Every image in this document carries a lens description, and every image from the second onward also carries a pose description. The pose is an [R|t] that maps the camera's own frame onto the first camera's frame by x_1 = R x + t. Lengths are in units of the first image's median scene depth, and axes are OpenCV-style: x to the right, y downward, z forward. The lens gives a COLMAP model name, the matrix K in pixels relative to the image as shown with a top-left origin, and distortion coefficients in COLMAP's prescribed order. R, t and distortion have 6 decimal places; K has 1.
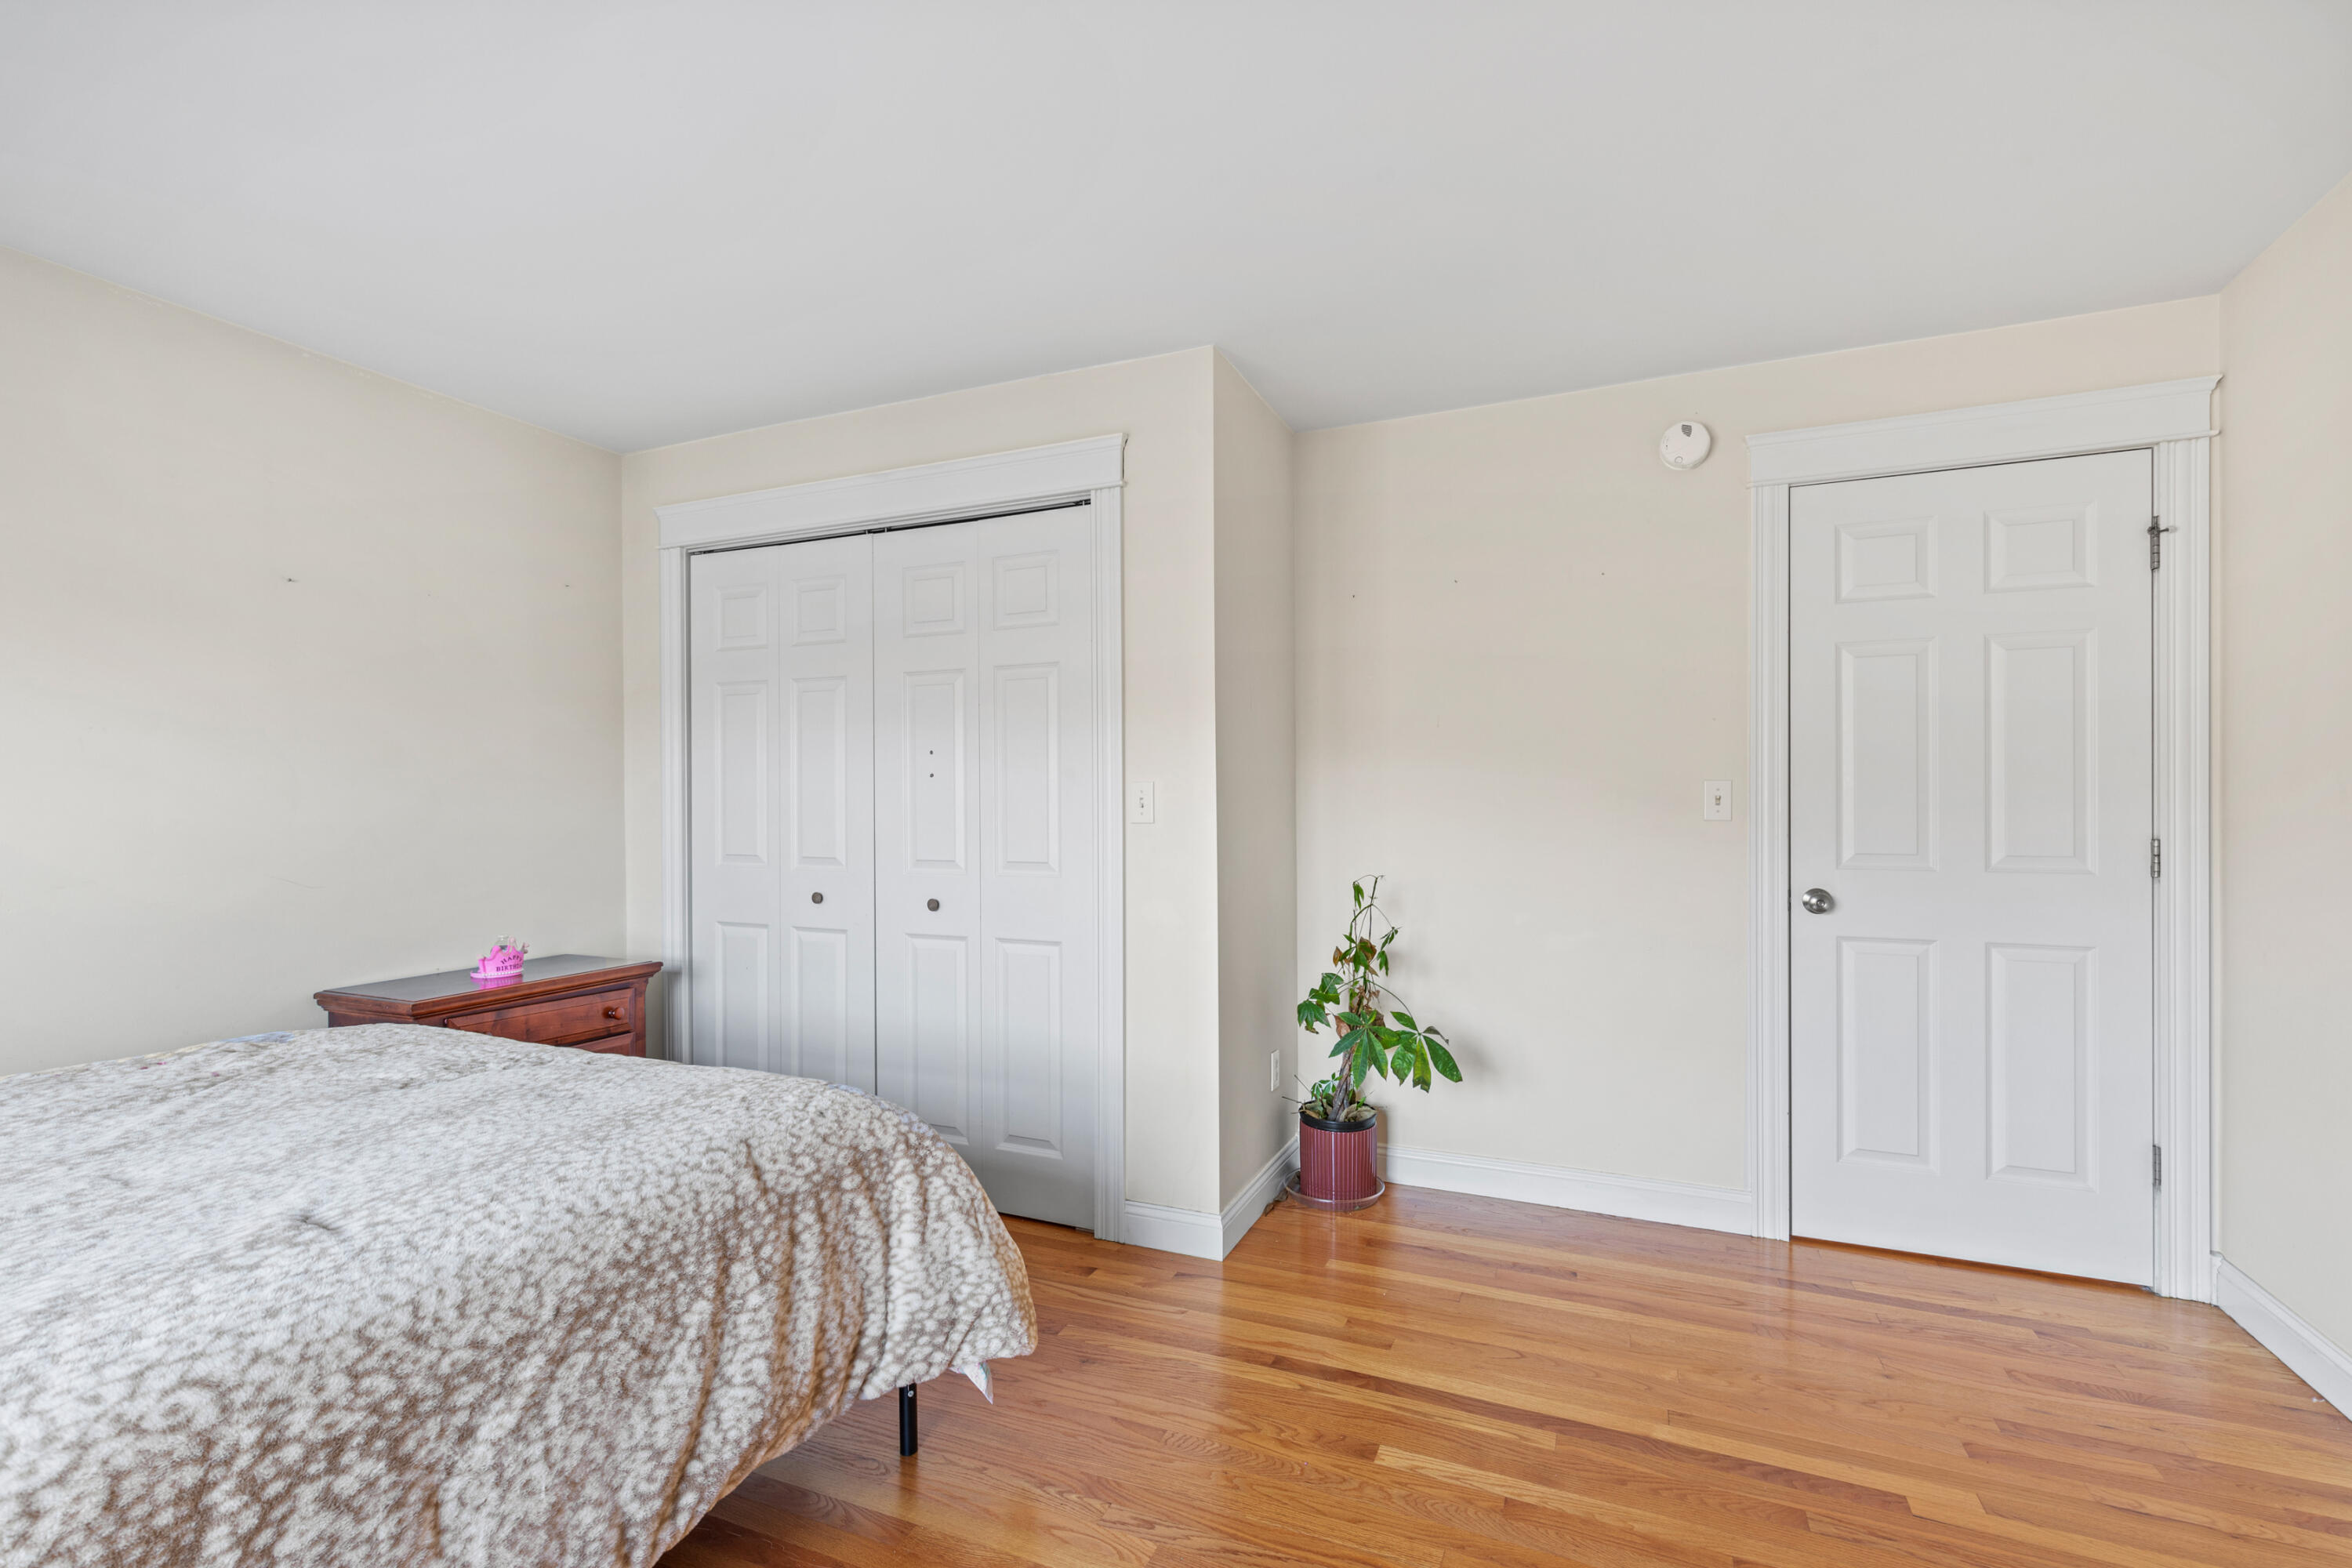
lens RADIAL K [[1059.9, 0, 1173.7], [0, 1059.9, 794.9], [0, 0, 1]] dist [0.003509, -0.000020]
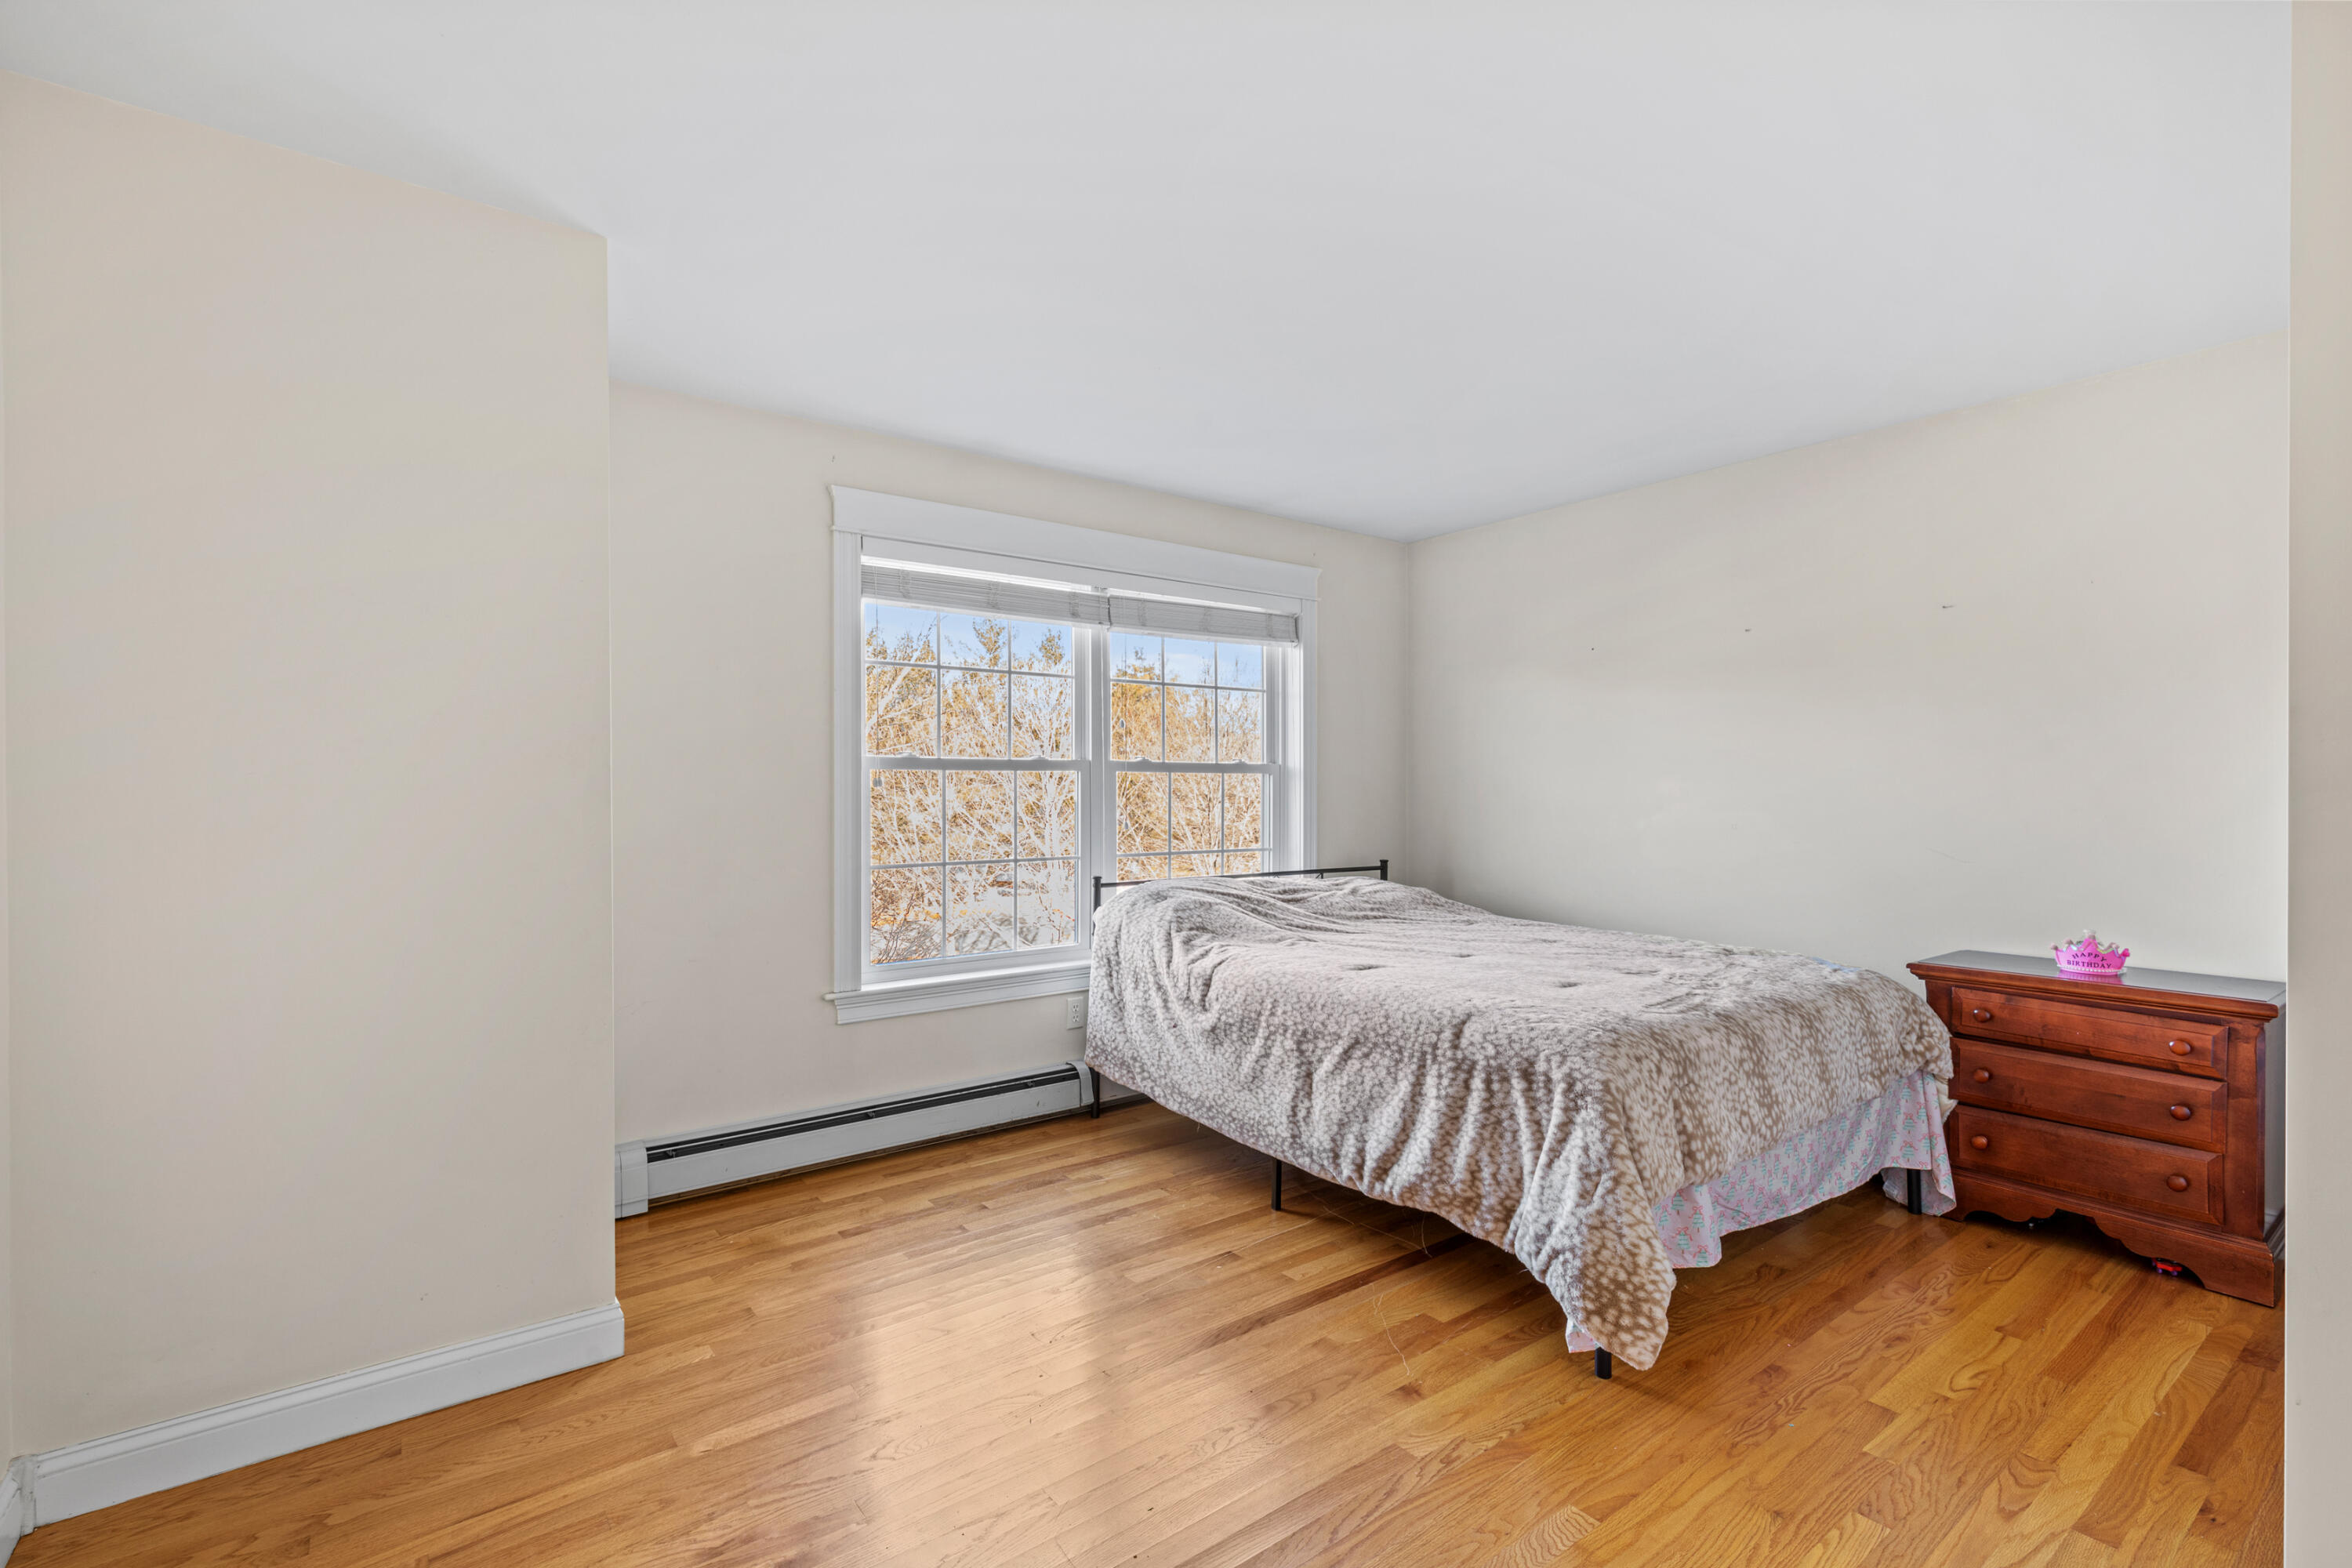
lens RADIAL K [[1059.9, 0, 1178.3], [0, 1059.9, 789.5], [0, 0, 1]] dist [0.003509, -0.000020]
pose [[-0.496191, 0.001980, -0.868211, 1.147459], [0.003975, 0.999992, 0.000009, 0.001804], [0.868204, -0.003447, -0.496195, 1.425288]]
